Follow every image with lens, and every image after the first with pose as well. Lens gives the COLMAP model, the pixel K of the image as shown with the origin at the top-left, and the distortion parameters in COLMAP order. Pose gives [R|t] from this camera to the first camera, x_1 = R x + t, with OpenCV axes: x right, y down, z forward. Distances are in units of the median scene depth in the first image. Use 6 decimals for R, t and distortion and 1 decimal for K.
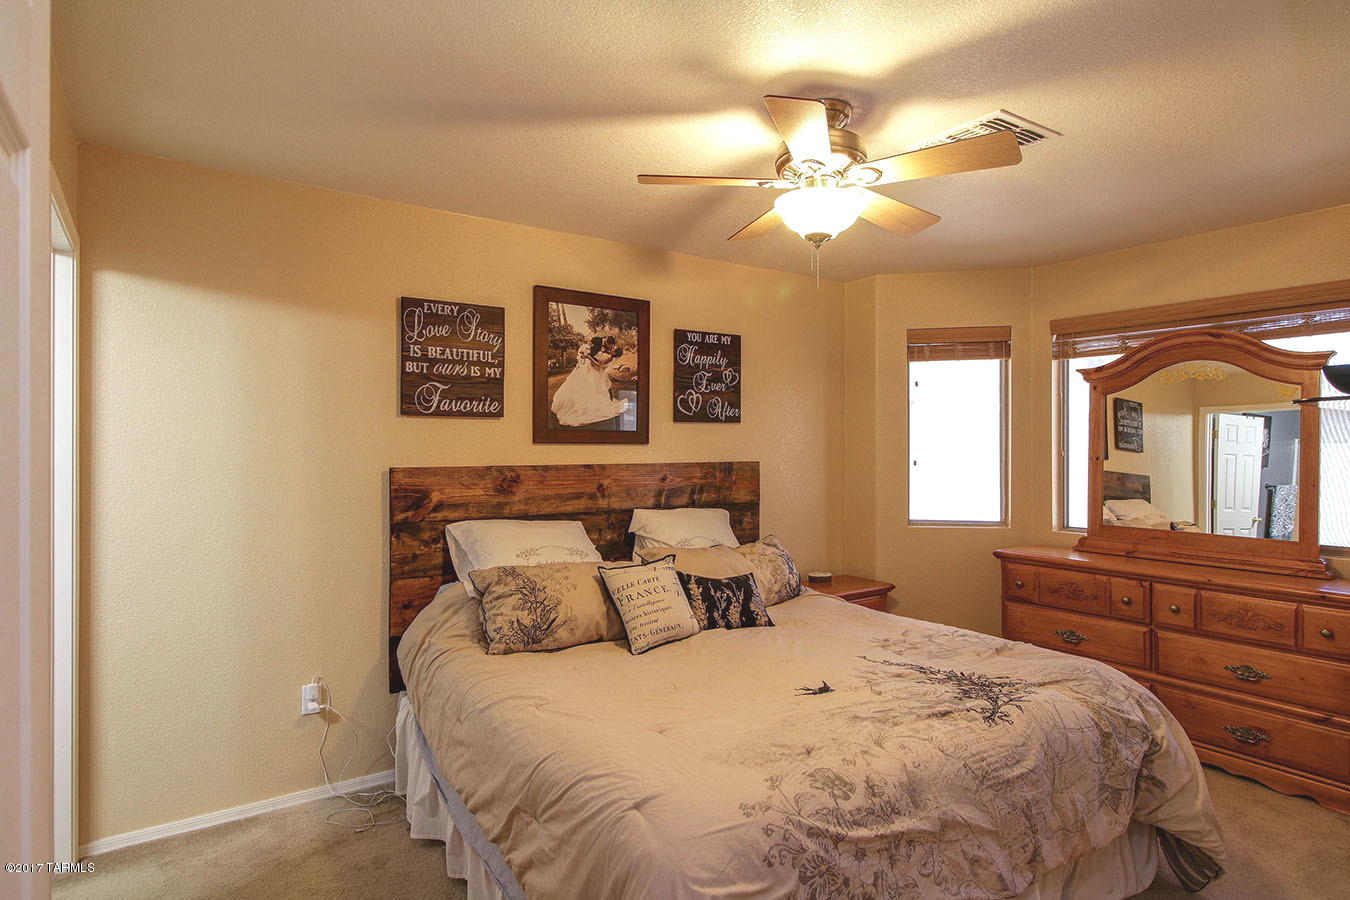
lens RADIAL K [[729.1, 0, 673.3], [0, 729.1, 442.8], [0, 0, 1]] dist [0.000841, 0.000088]
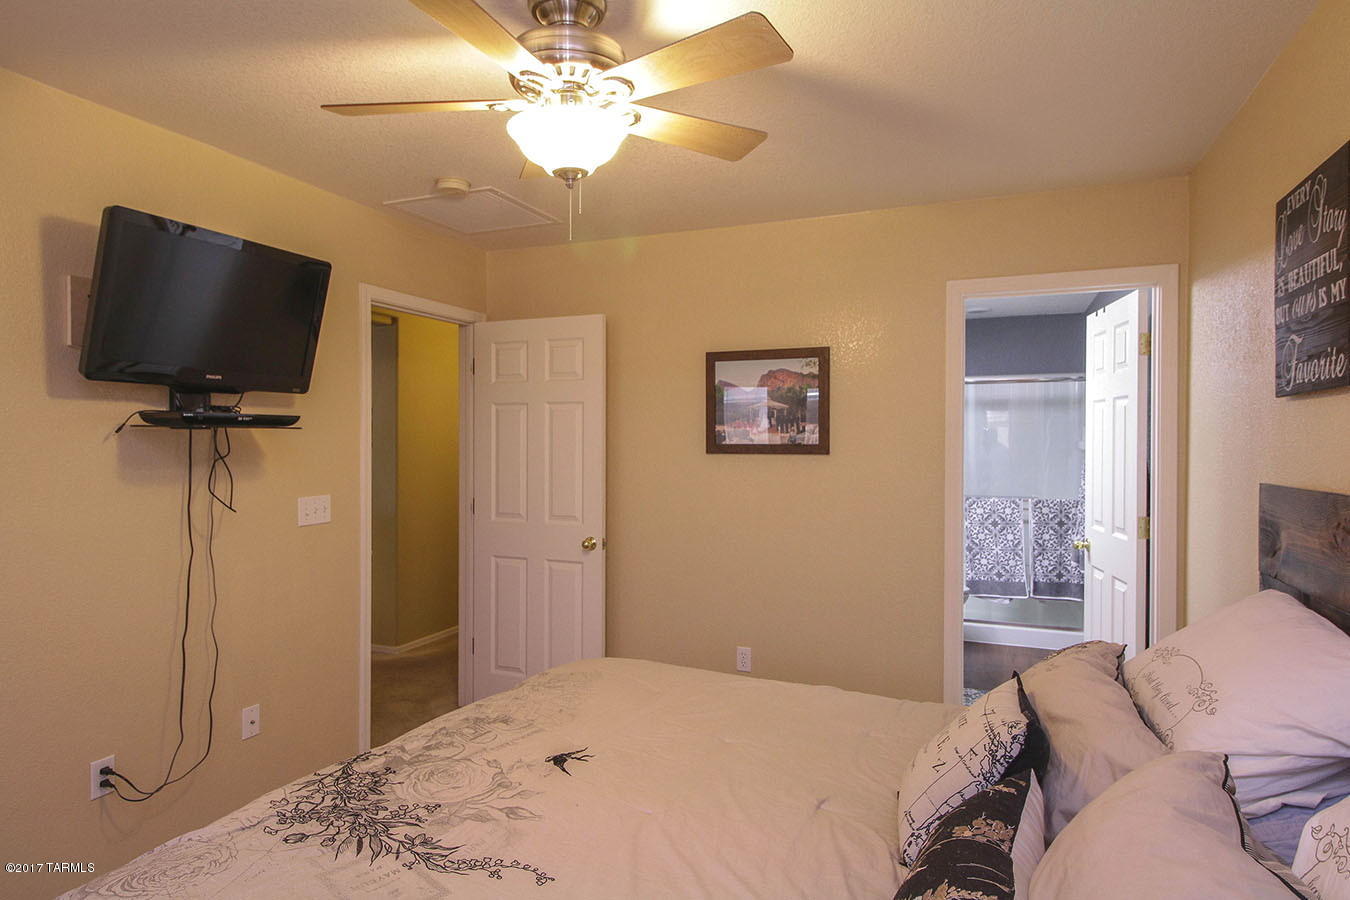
lens RADIAL K [[791.1, 0, 675.0], [0, 791.1, 450.0], [0, 0, 1]] dist [-0.001435, -0.000108]
pose [[-0.836222, 0.003841, -0.548378, 0.558978], [0.001222, 0.999986, 0.005141, 0.001559], [0.548390, 0.003628, -0.836215, 1.750973]]
